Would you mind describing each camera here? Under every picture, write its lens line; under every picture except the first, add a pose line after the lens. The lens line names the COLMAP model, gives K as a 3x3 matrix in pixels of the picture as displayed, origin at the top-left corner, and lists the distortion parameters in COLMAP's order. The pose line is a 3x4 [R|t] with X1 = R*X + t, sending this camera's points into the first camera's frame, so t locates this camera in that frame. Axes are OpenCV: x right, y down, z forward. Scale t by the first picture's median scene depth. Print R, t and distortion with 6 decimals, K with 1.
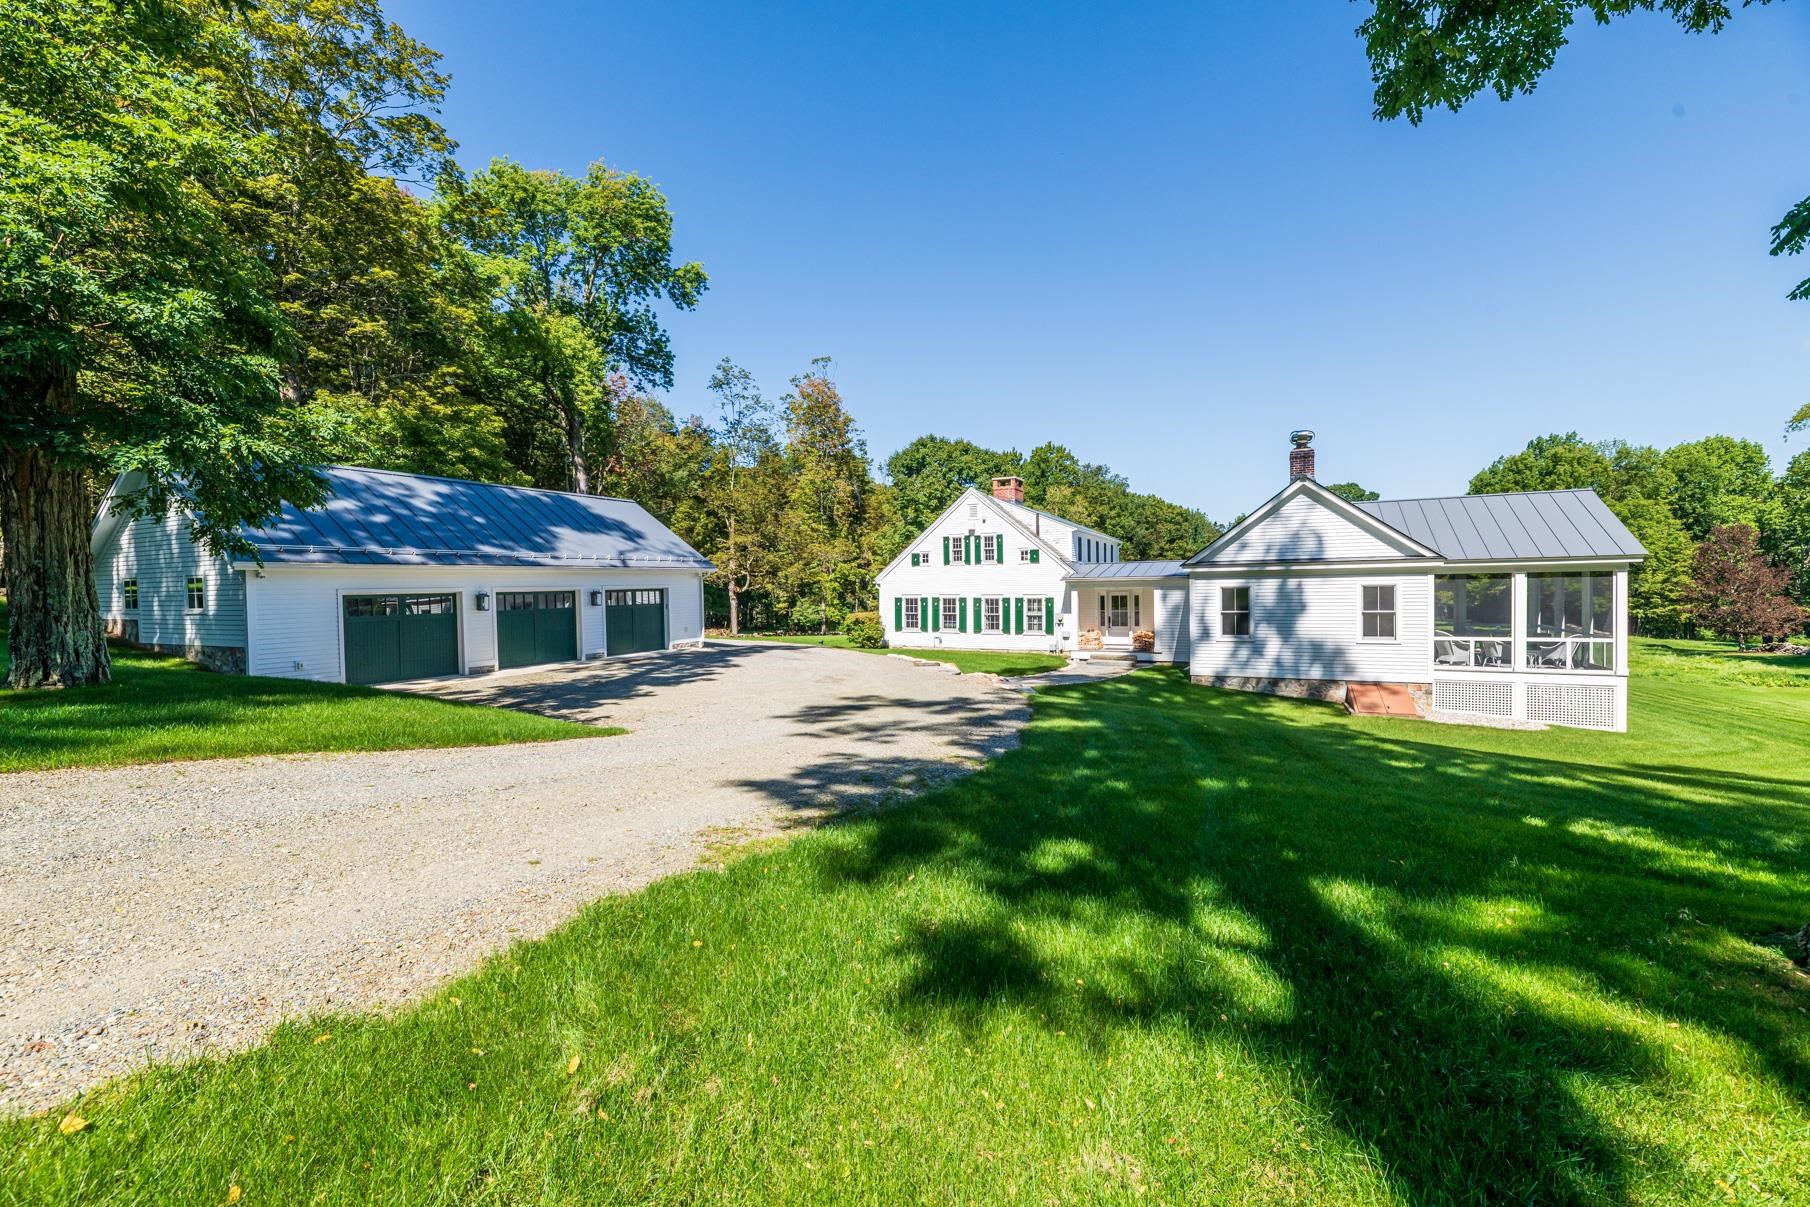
lens RADIAL K [[830.7, 0, 905.0], [0, 830.7, 603.5], [0, 0, 1]] dist [0.014227, 0.000112]
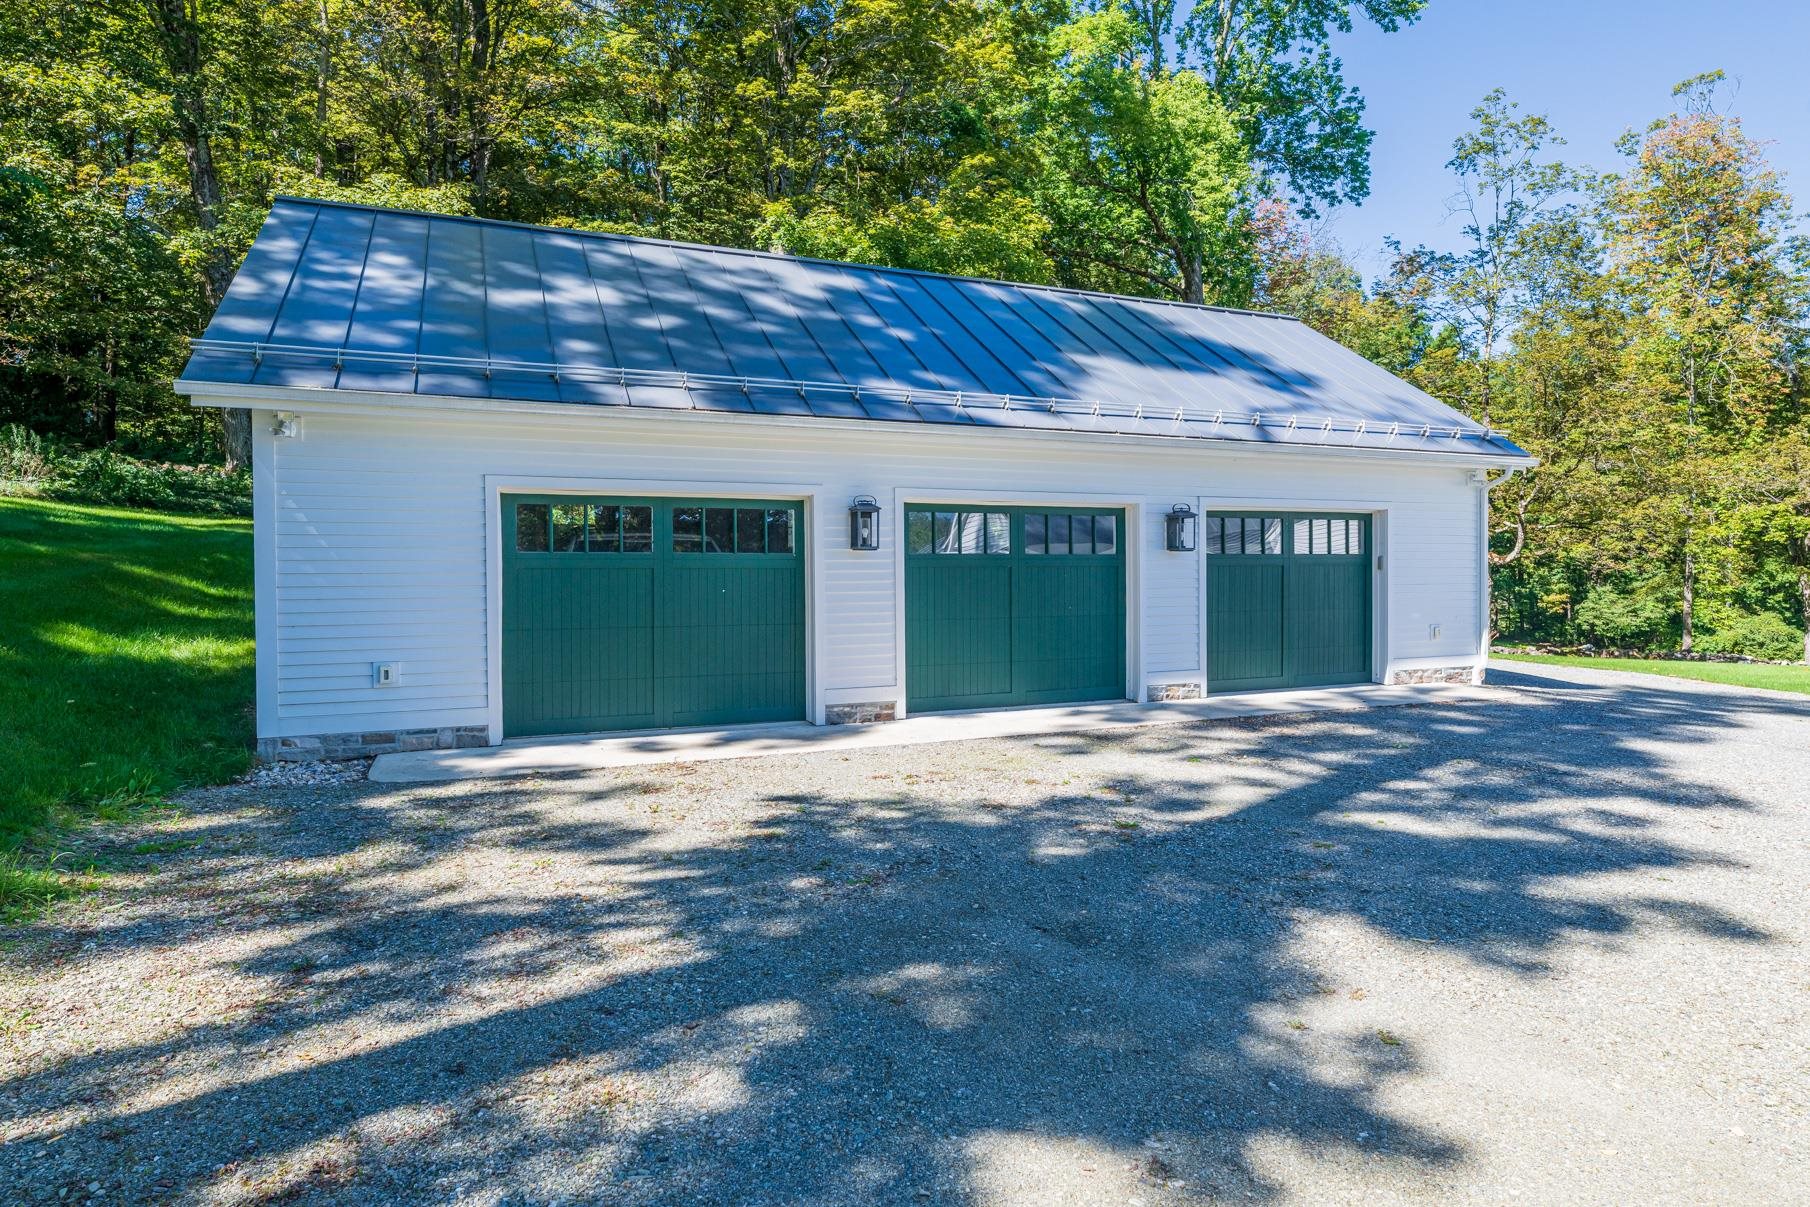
lens RADIAL K [[1195.3, 0, 786.9], [0, 1195.3, 608.0], [0, 0, 1]] dist [-0.078397, 0.038998]
pose [[0.754613, 0.036945, -0.655130, -0.111499], [-0.026768, 0.999316, 0.025522, 0.012249], [0.655624, -0.001722, 0.755085, 0.342229]]
